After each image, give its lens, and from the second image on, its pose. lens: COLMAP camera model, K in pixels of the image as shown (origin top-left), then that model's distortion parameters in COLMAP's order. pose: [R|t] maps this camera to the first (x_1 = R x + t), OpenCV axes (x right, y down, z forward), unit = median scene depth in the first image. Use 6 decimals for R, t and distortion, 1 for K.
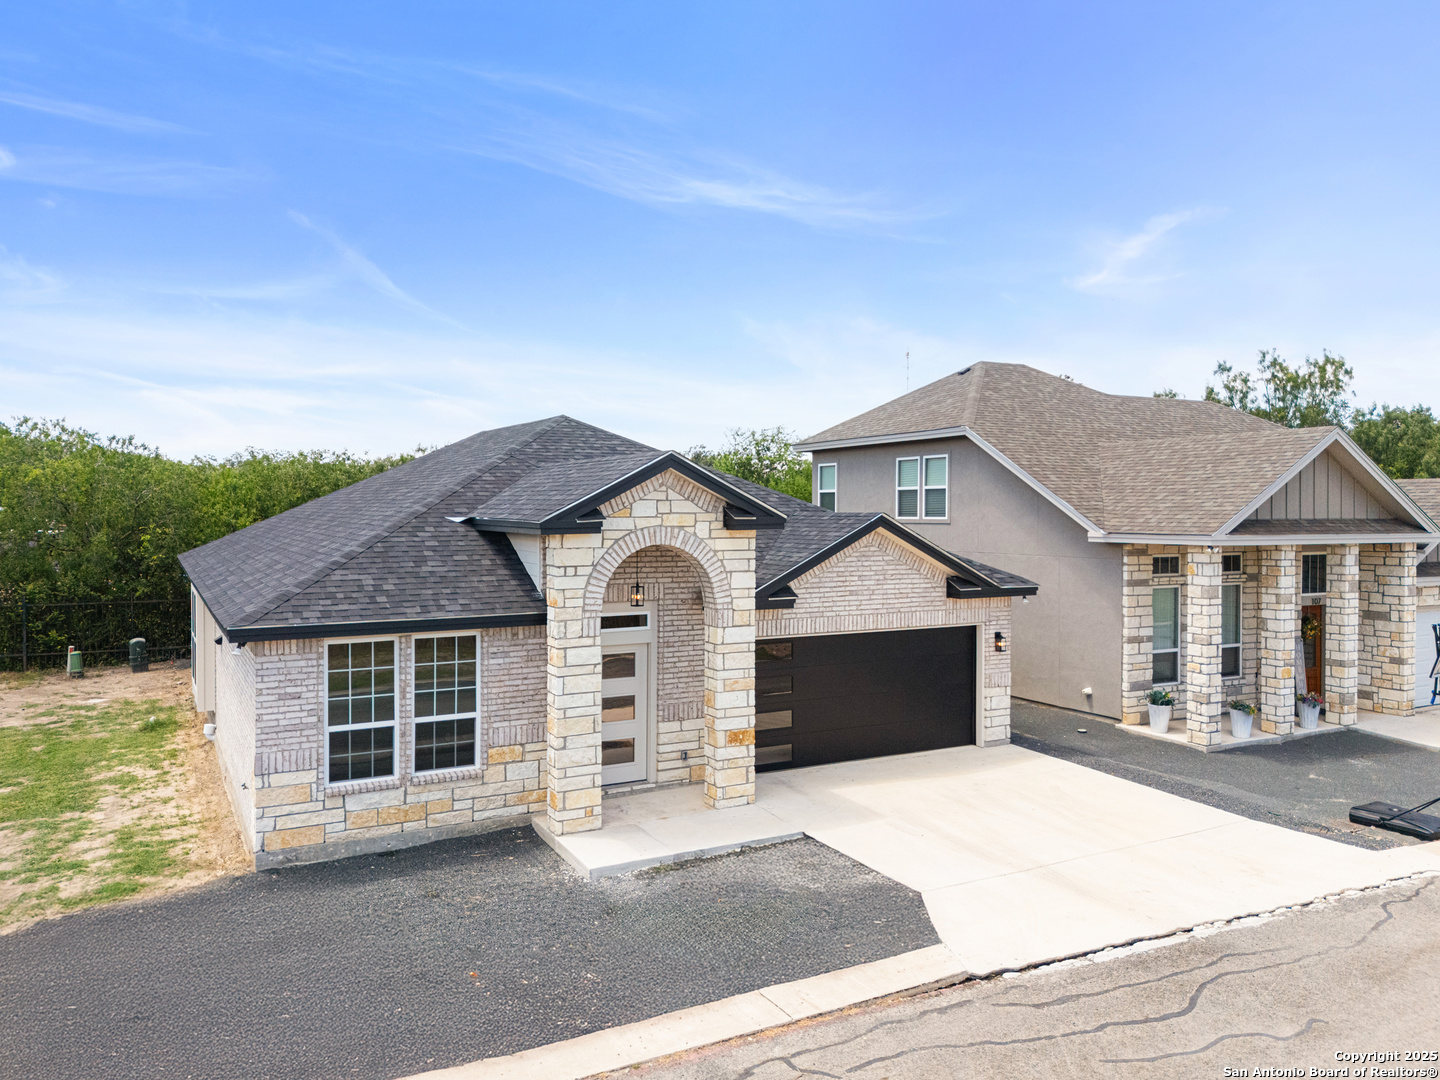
lens RADIAL K [[1053.3, 0, 720.0], [0, 1053.3, 540.0], [0, 0, 1]] dist [0.069999, -0.070364]
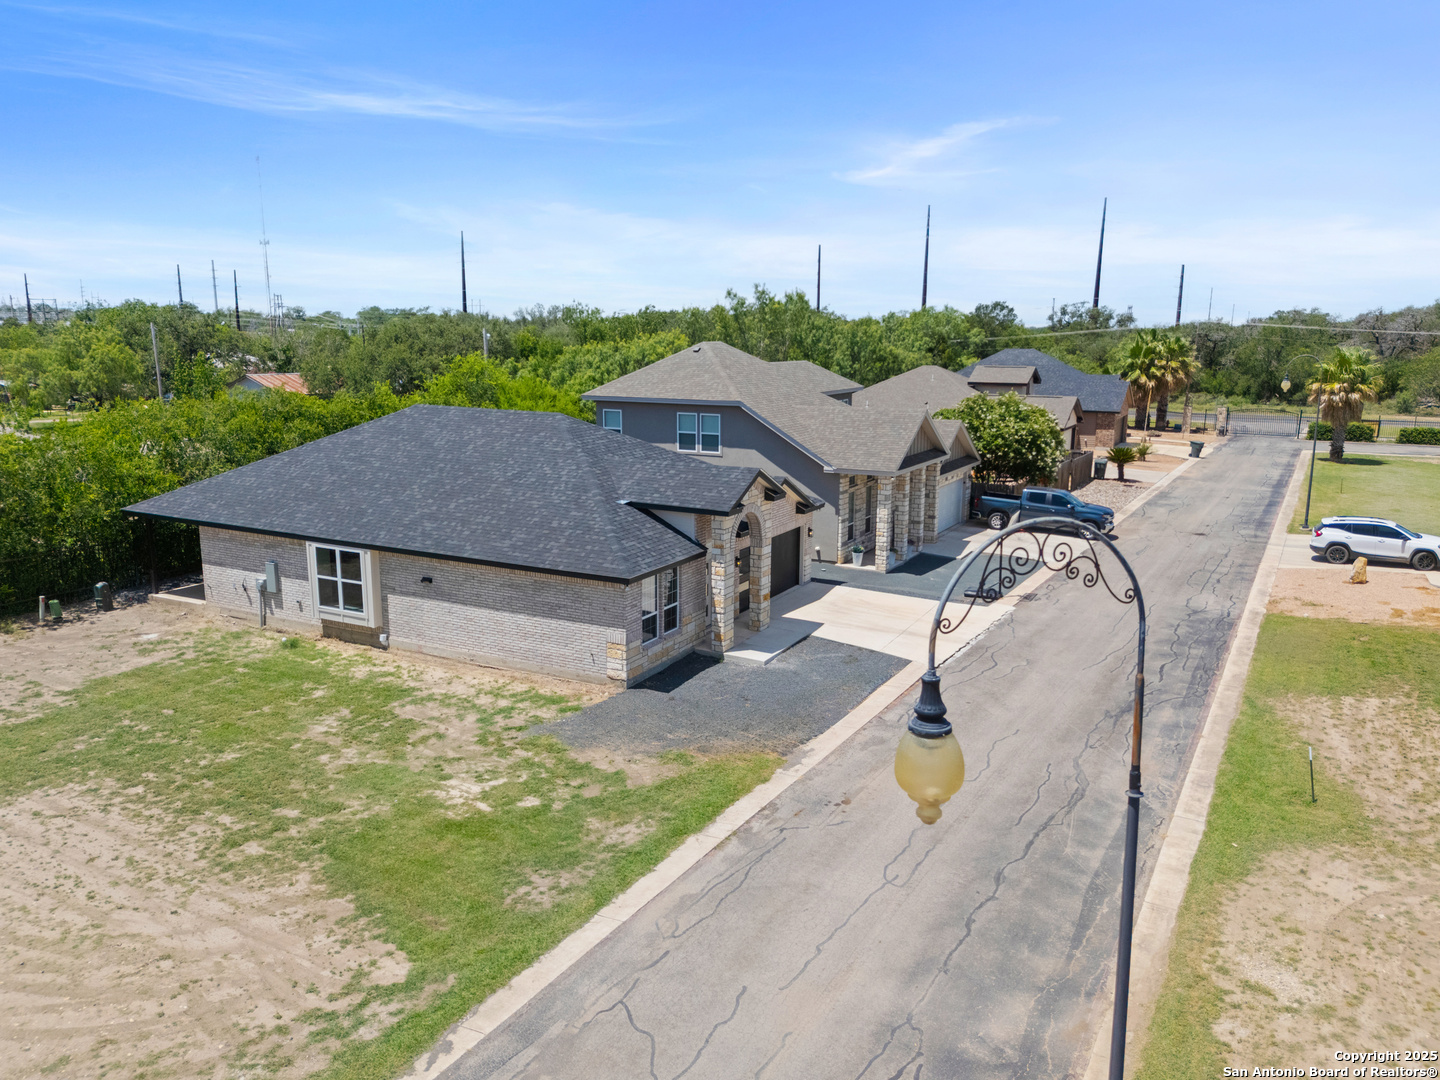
lens RADIAL K [[1053.3, 0, 720.0], [0, 1053.3, 540.0], [0, 0, 1]] dist [0.069999, -0.070364]
pose [[0.837907, -0.103556, 0.535899, -1.227597], [0.015976, 0.986069, 0.165566, -0.285707], [-0.545579, -0.130167, 0.827889, -0.694557]]
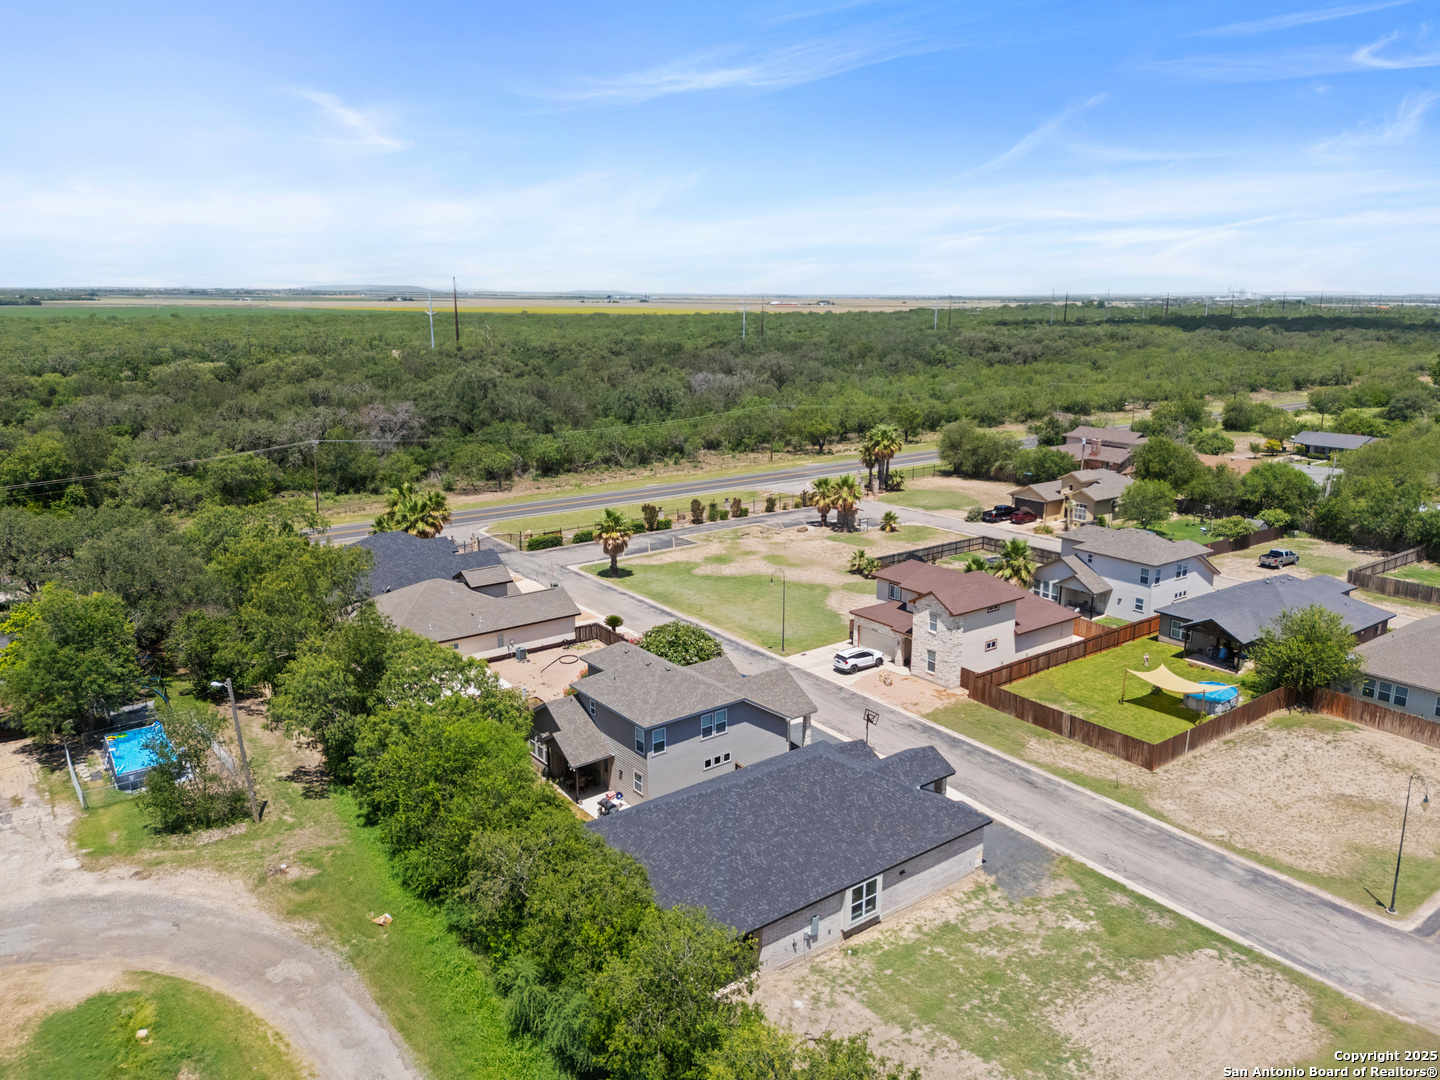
lens RADIAL K [[1053.3, 0, 720.0], [0, 1053.3, 540.0], [0, 0, 1]] dist [0.069999, -0.070364]
pose [[-0.149912, -0.233996, 0.960610, -4.029749], [0.031324, 0.969978, 0.241166, -2.061221], [-0.988203, 0.066244, -0.138082, 2.521458]]
